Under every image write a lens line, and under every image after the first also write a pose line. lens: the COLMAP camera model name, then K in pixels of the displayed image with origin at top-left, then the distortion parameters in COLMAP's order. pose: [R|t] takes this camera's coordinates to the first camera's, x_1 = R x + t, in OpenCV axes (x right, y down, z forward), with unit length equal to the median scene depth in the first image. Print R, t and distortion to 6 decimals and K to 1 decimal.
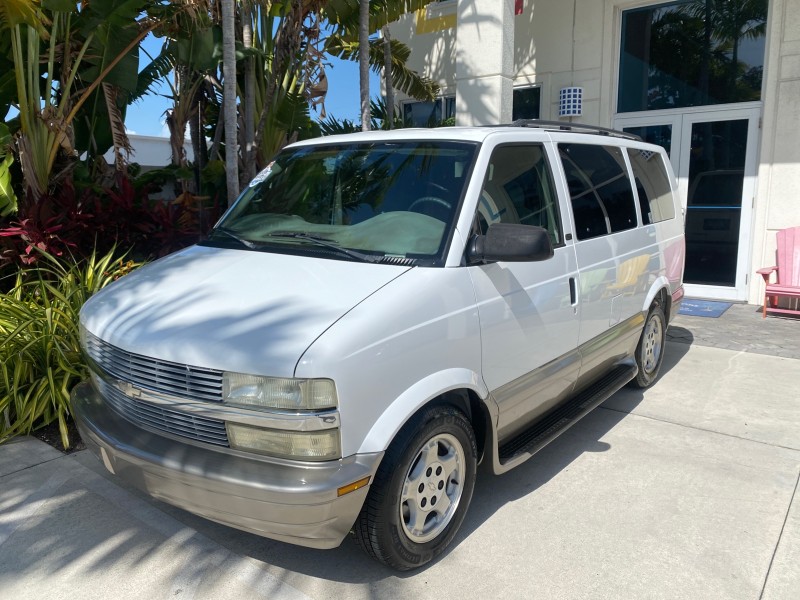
lens RADIAL K [[622.5, 0, 401.4], [0, 622.5, 296.2], [0, 0, 1]] dist [0.006842, -0.004380]
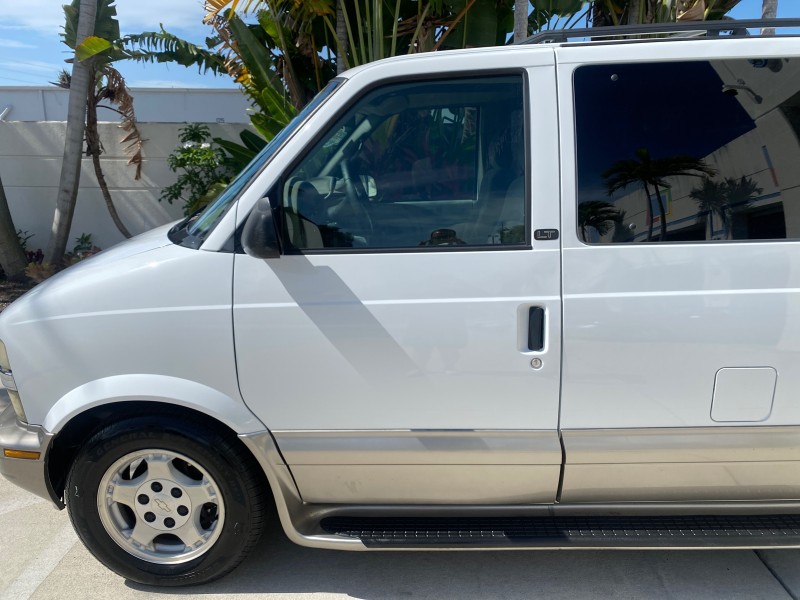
lens RADIAL K [[622.5, 0, 401.4], [0, 622.5, 296.2], [0, 0, 1]] dist [0.006842, -0.004380]
pose [[0.598396, 0.183701, -0.779857, 0.326224], [-0.138014, 0.982444, 0.125522, -0.047321], [0.789224, 0.032519, 0.613243, 0.279853]]
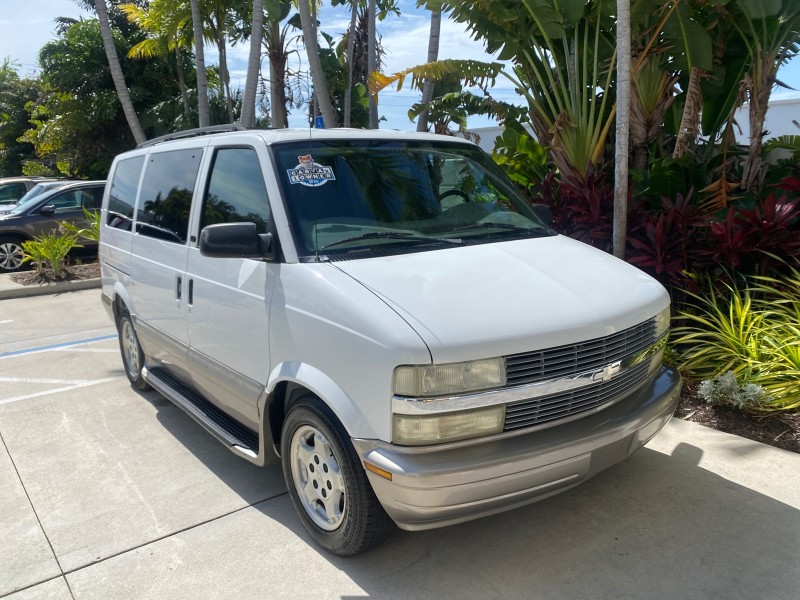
lens RADIAL K [[624.0, 0, 395.3], [0, 624.0, 299.0], [0, 0, 1]] dist [0.003427, -0.000419]
pose [[-0.239024, 0.198761, -0.950453, 0.636894], [-0.139793, 0.961585, 0.236245, -0.148113], [0.960898, 0.189335, -0.202056, 0.787106]]
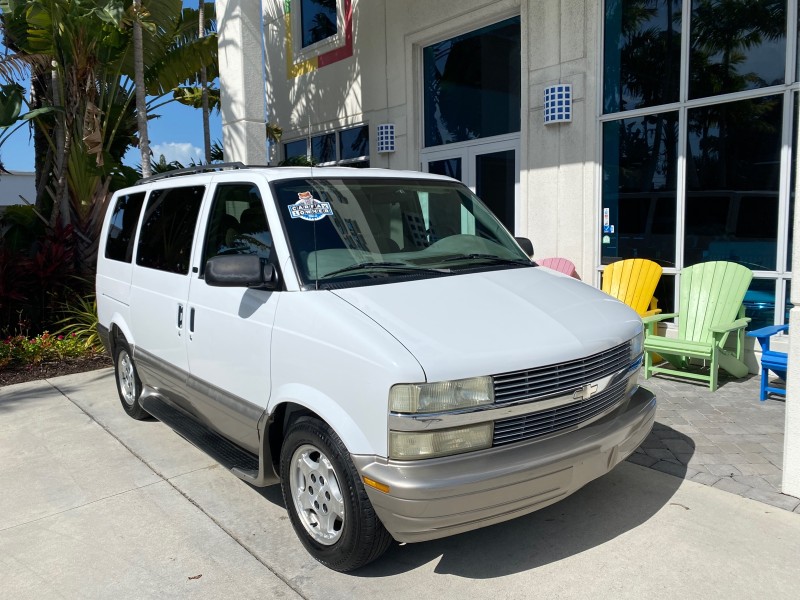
lens RADIAL K [[618.0, 0, 400.0], [0, 618.0, 300.0], [0, 0, 1]] dist [0.011001, 0.002917]
pose [[0.978330, 0.007675, -0.206909, 0.676144], [-0.016036, 0.999120, -0.038765, -0.009448], [0.206429, 0.041243, 0.977592, 0.029707]]
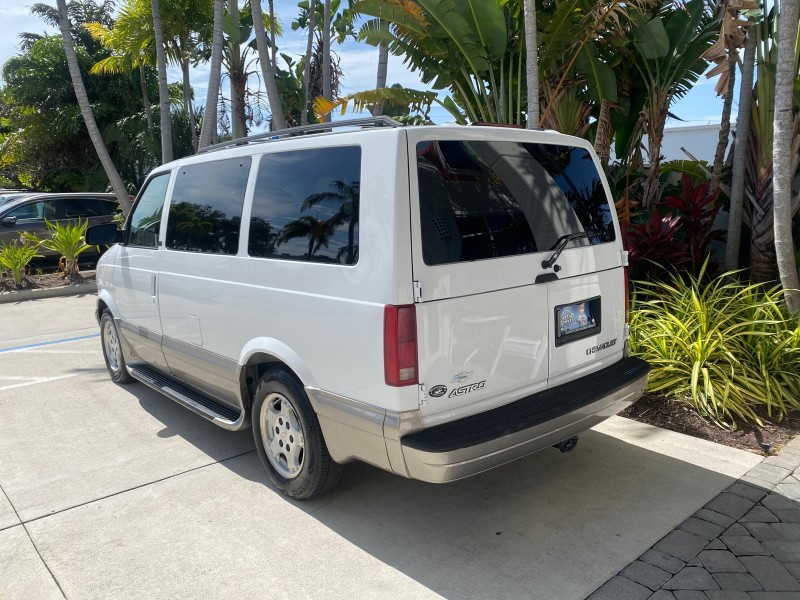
lens RADIAL K [[622.5, 0, 401.4], [0, 622.5, 296.2], [0, 0, 1]] dist [0.006842, -0.004380]
pose [[-0.184414, 0.173175, -0.967472, 0.717511], [-0.151501, 0.967582, 0.202072, -0.162025], [0.971102, 0.183838, -0.152199, 0.854850]]
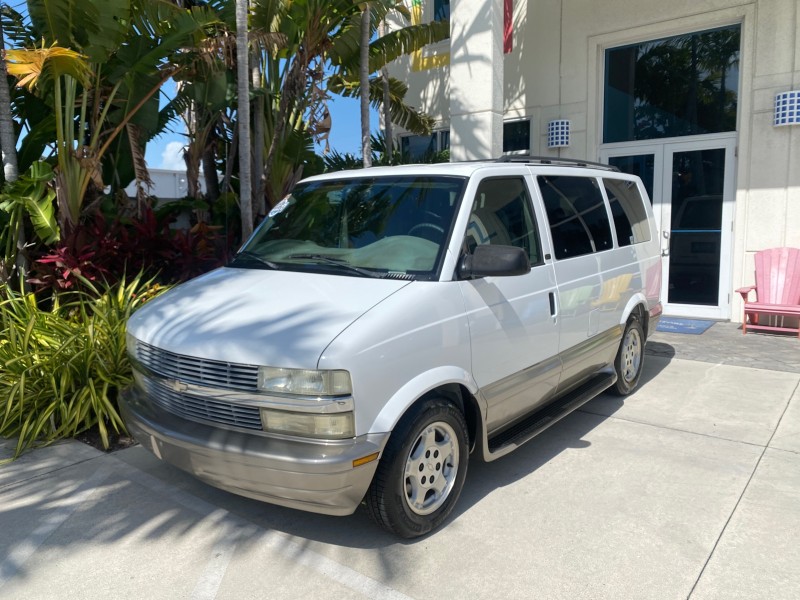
lens RADIAL K [[624.7, 0, 390.7], [0, 624.7, 299.5], [0, 0, 1]] dist [0.003562, -0.004843]
pose [[0.999855, -0.009055, -0.014451, -0.002419], [0.008483, 0.999196, -0.039177, 0.013149], [0.014794, 0.039048, 0.999128, -0.075633]]
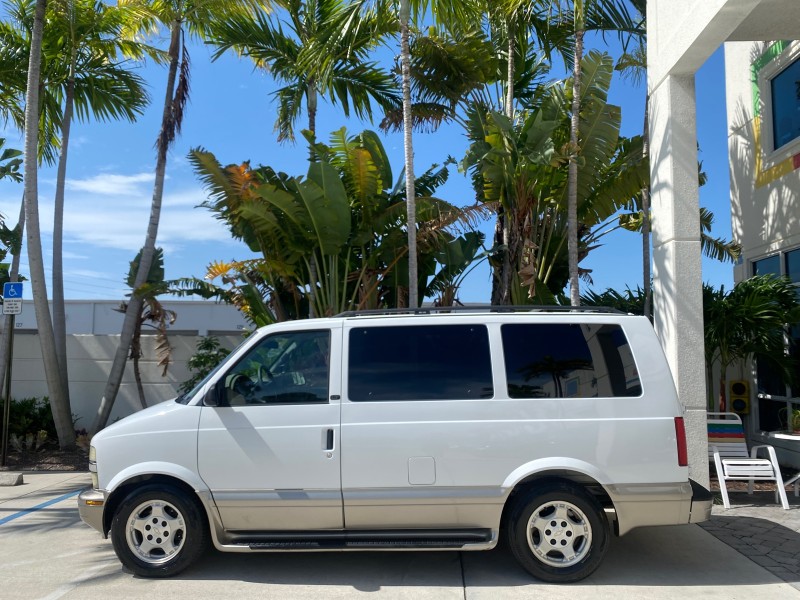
lens RADIAL K [[624.0, 0, 399.2], [0, 624.0, 299.8], [0, 0, 1]] dist [0.004132, -0.001139]
pose [[0.569417, -0.064925, -0.819481, 0.731428], [-0.141560, 0.974240, -0.175549, -0.042939], [0.809769, 0.215966, 0.545558, 0.176039]]
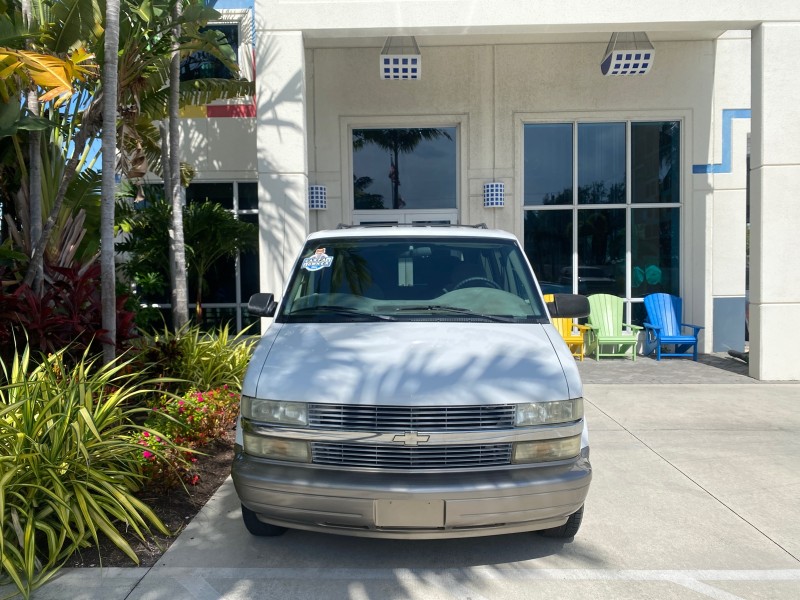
lens RADIAL K [[618.4, 0, 400.0], [0, 618.4, 300.0], [0, 0, 1]] dist [0.056363, -0.077056]
pose [[0.791155, -0.033183, 0.610715, -0.434168], [0.107058, 0.990624, -0.084864, -0.006020], [-0.602174, 0.132522, 0.787289, 0.014814]]
